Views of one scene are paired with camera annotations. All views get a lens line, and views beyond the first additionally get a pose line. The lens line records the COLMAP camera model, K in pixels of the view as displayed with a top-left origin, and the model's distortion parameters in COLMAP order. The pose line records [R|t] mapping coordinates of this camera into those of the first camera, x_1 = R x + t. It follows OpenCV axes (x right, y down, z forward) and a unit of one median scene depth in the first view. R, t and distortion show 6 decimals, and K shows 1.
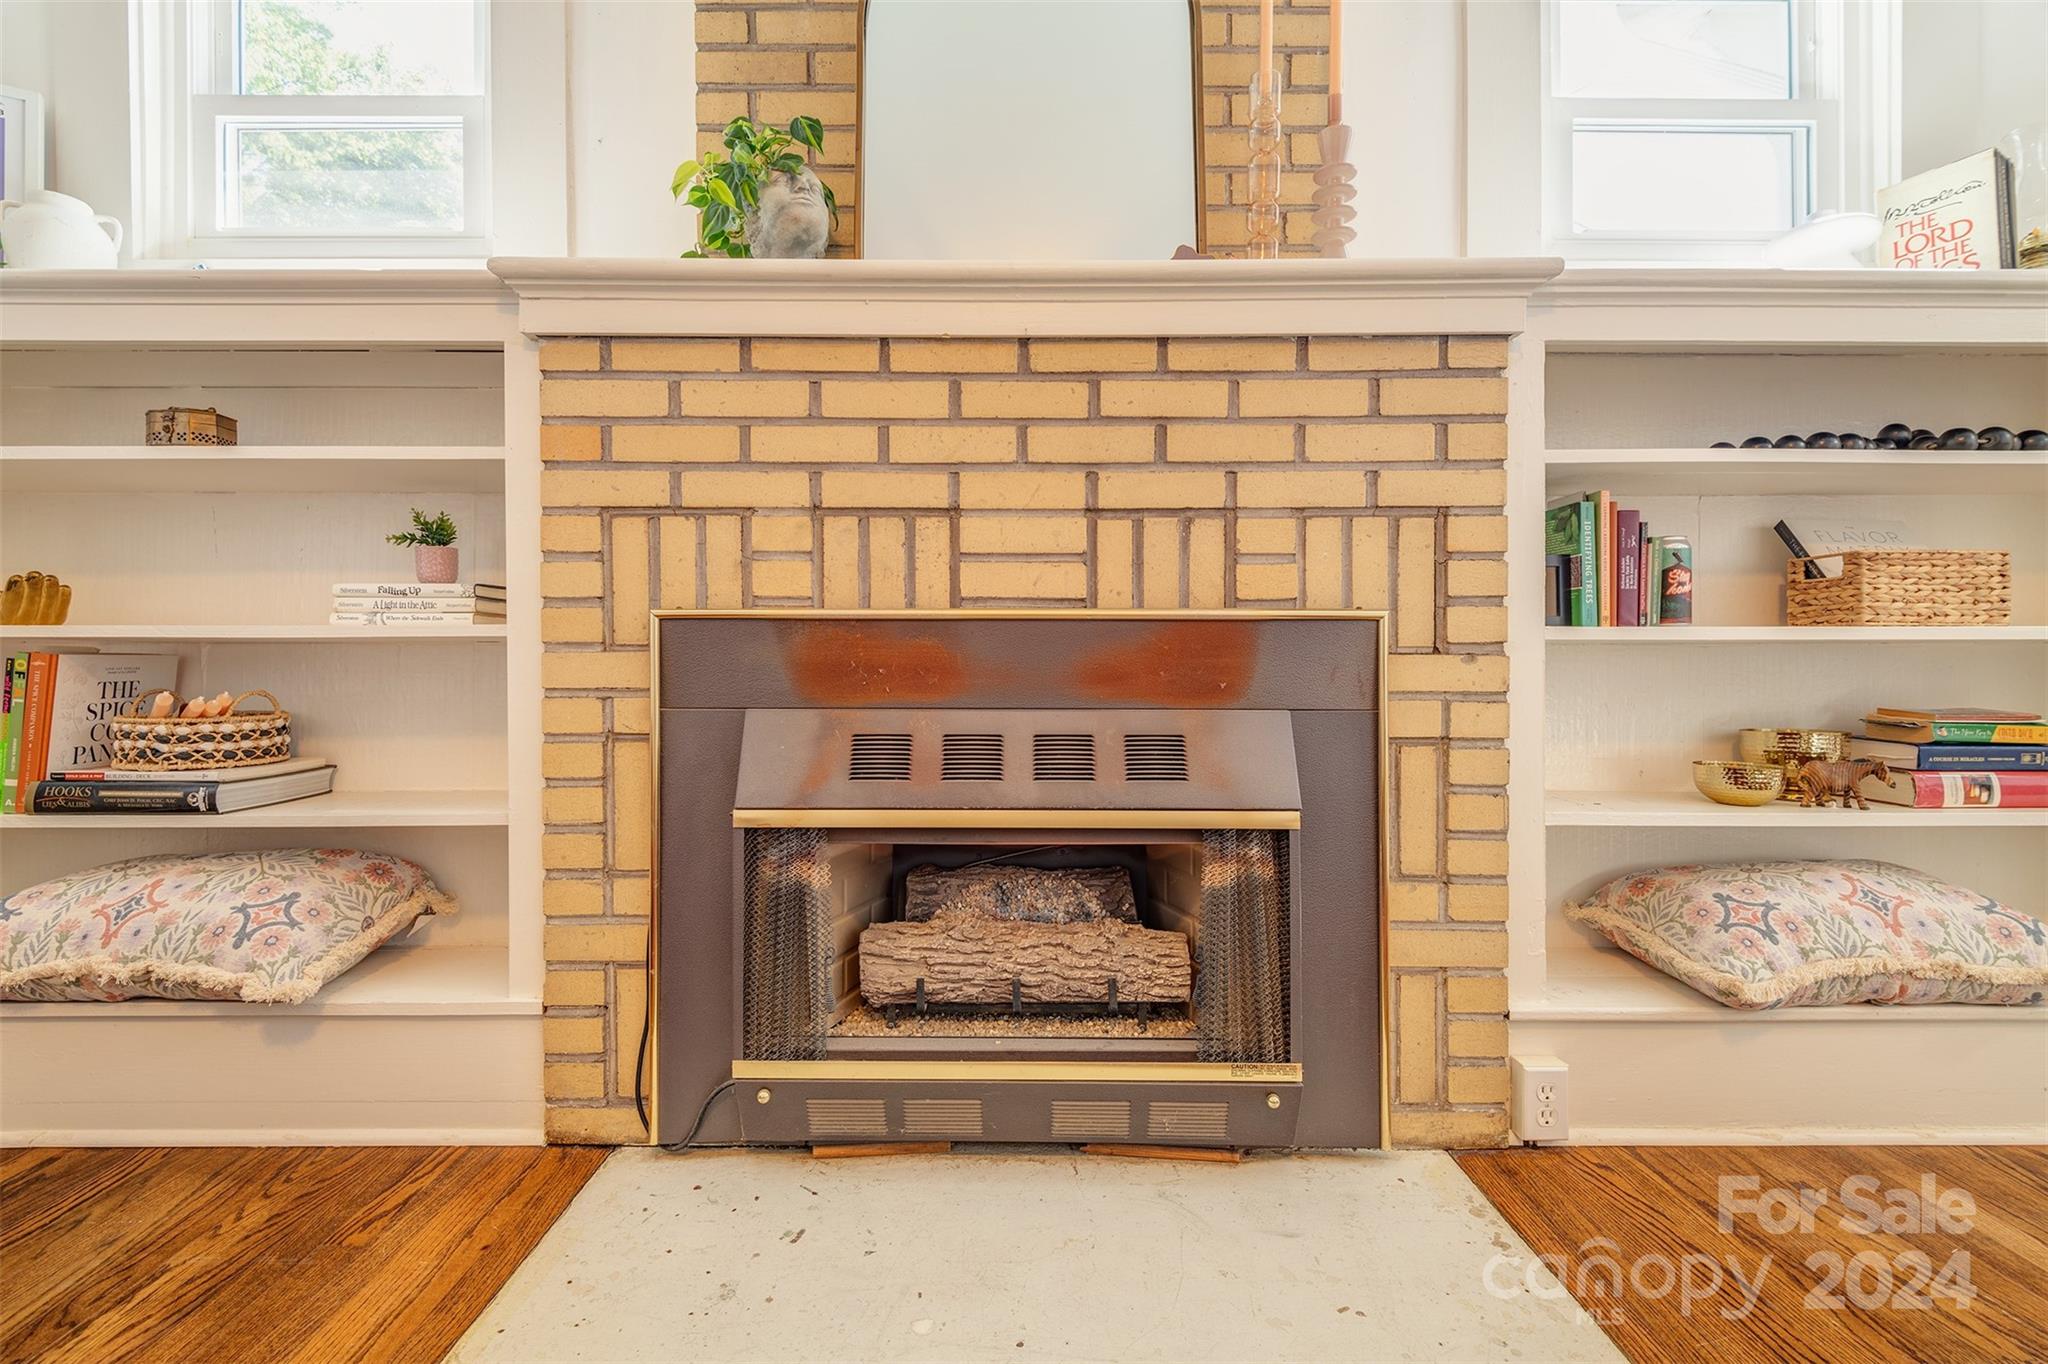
lens RADIAL K [[972.0, 0, 986.3], [0, 972.0, 664.2], [0, 0, 1]] dist [0.022688, -0.015855]
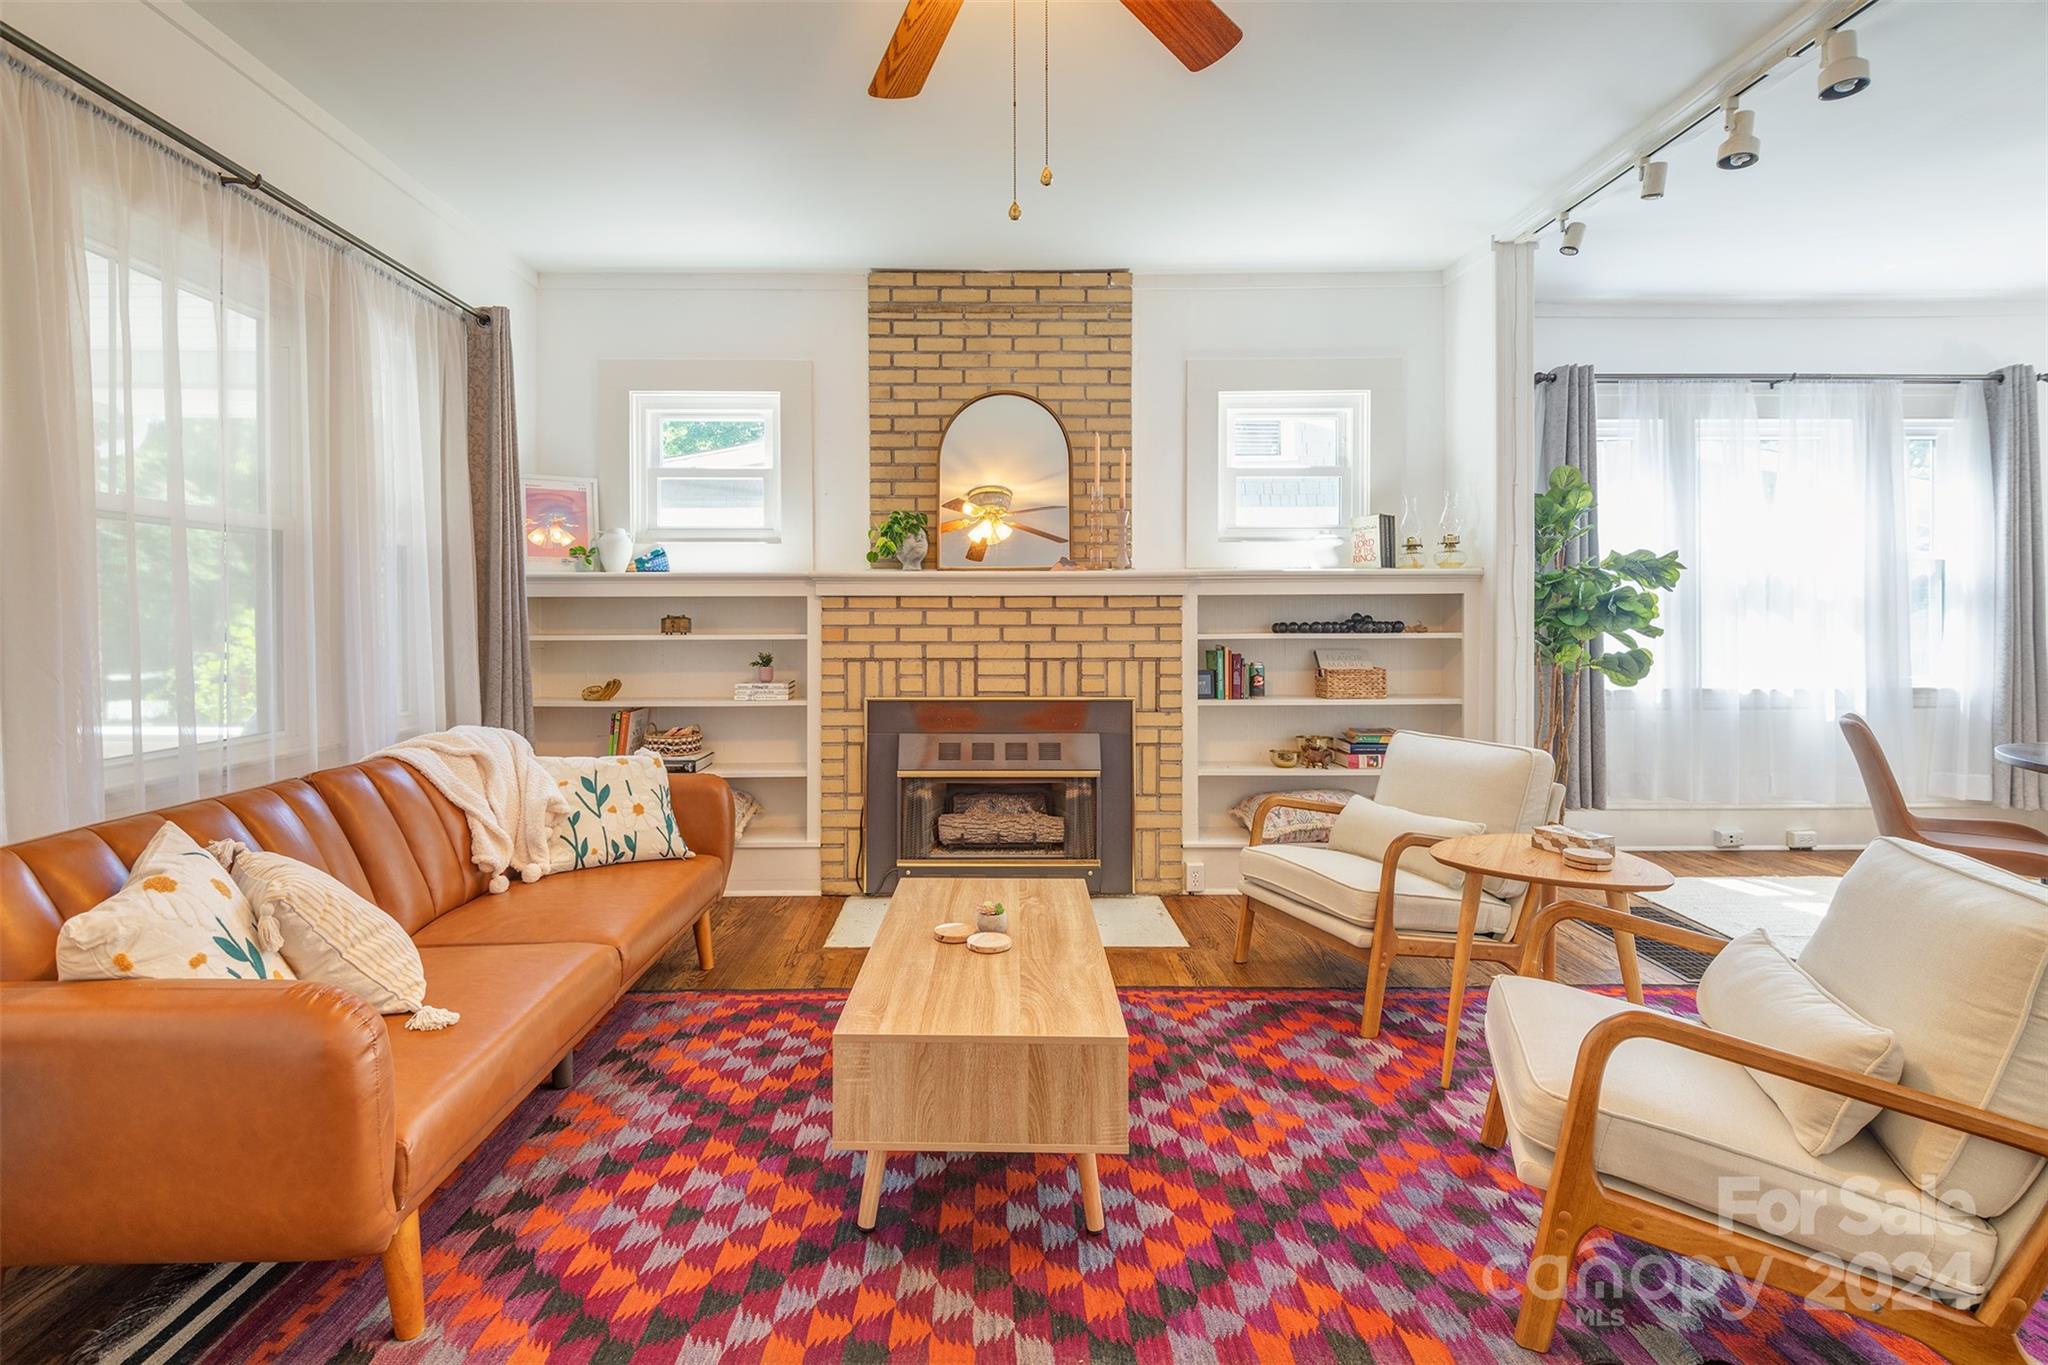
lens RADIAL K [[972.0, 0, 981.6], [0, 972.0, 640.6], [0, 0, 1]] dist [0.022688, -0.015855]
pose [[0.999970, -0.001793, 0.007590, -0.037545], [0.001612, 0.999716, 0.023778, -0.271536], [-0.007631, -0.023765, 0.999688, -1.664252]]
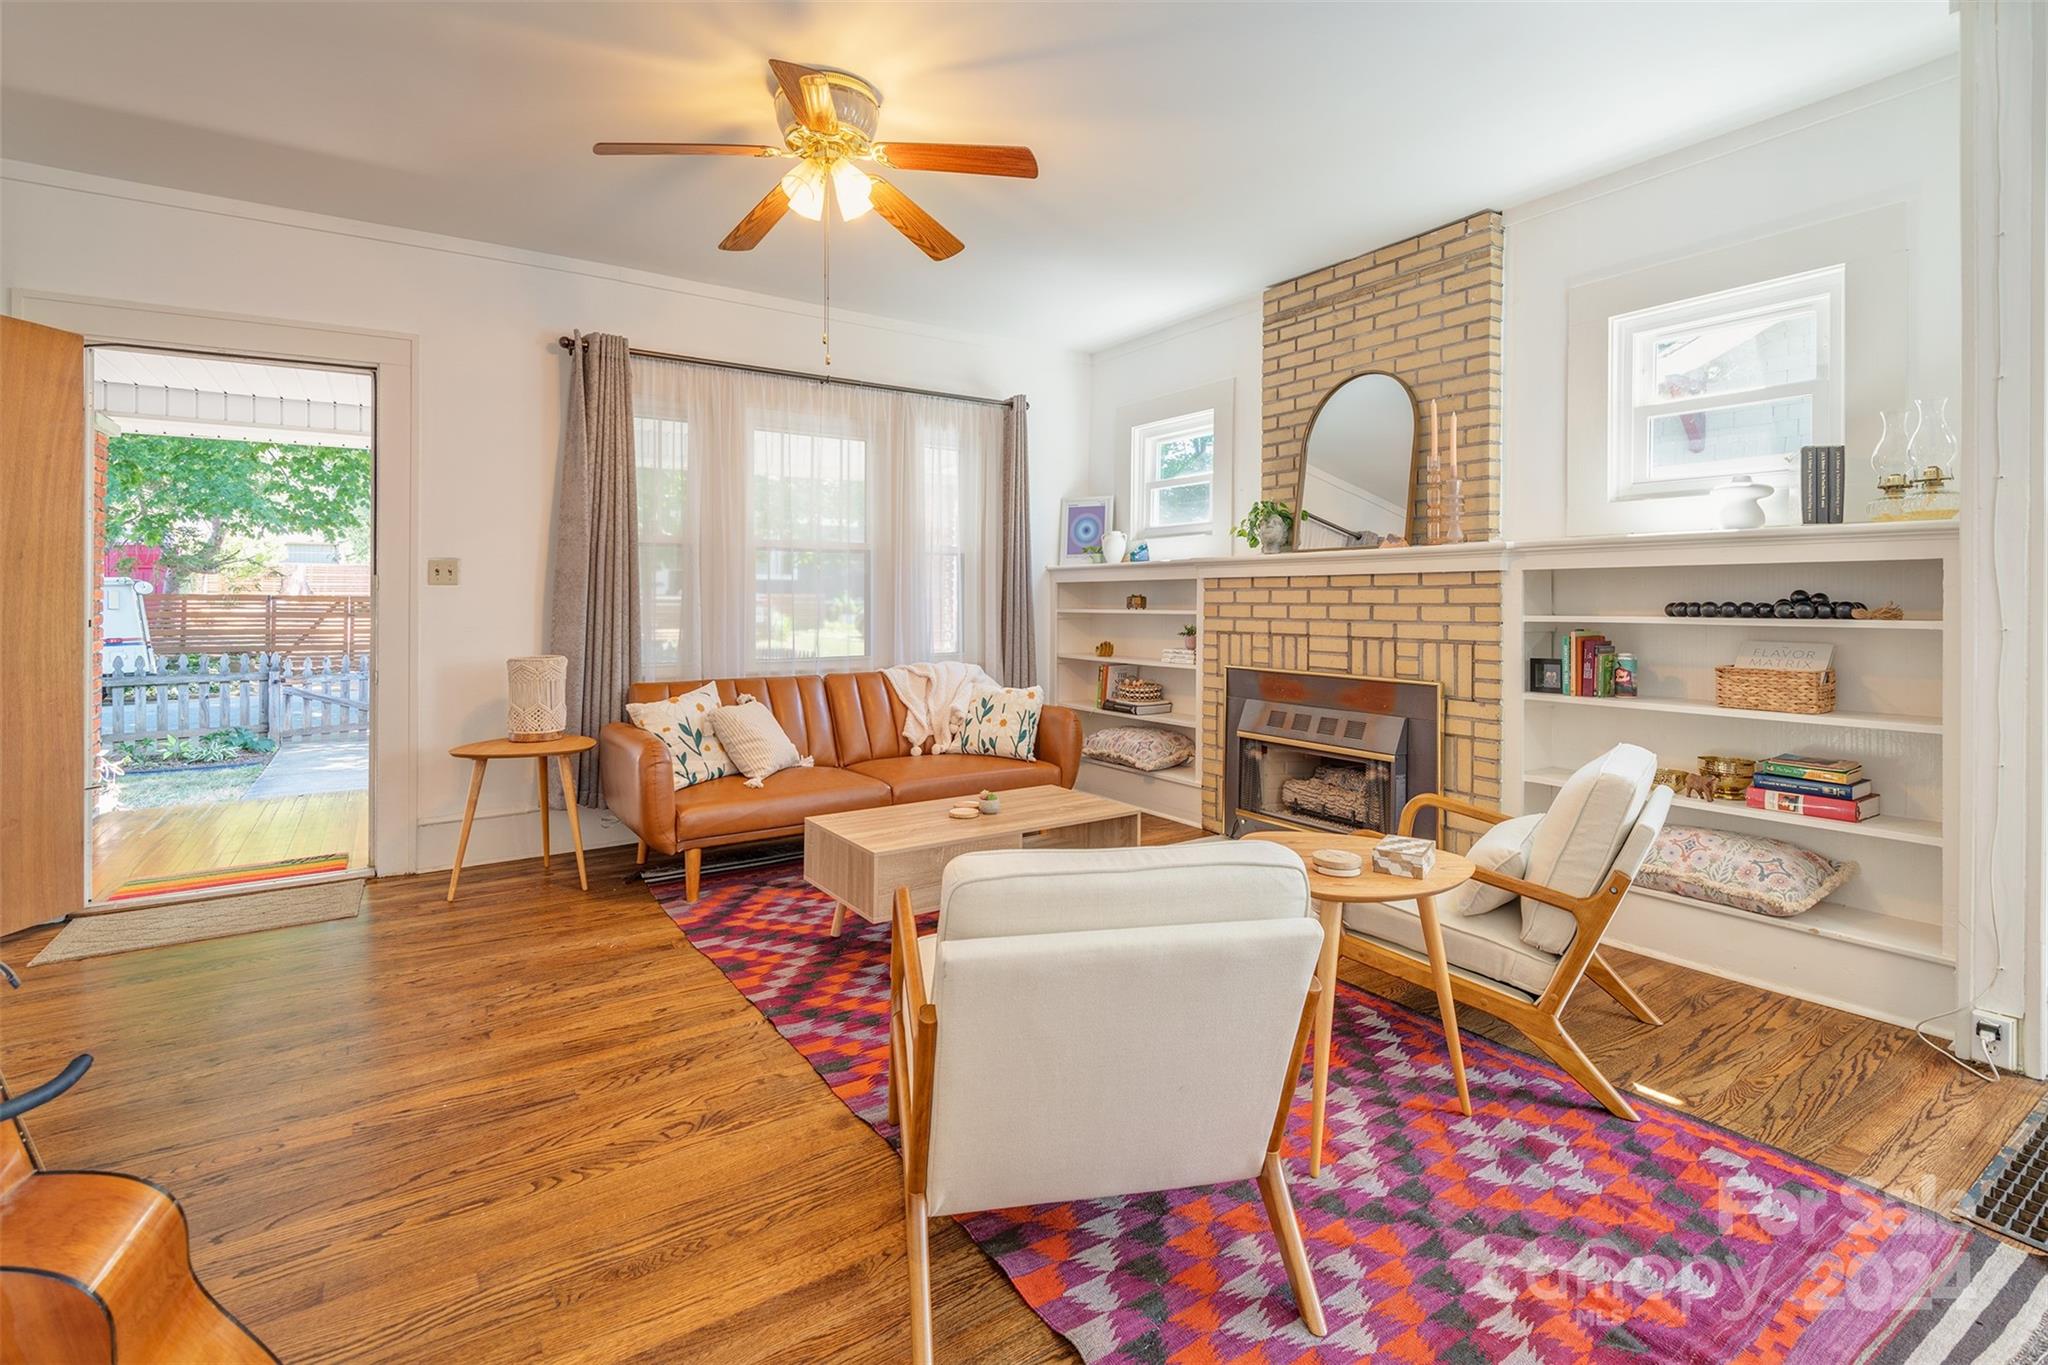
lens RADIAL K [[972.0, 0, 998.8], [0, 972.0, 616.5], [0, 0, 1]] dist [0.022688, -0.015855]
pose [[0.540622, 0.017002, -0.841094, 1.855009], [-0.002868, 0.999827, 0.018368, -0.261593], [0.841261, -0.007518, 0.540577, -1.281727]]
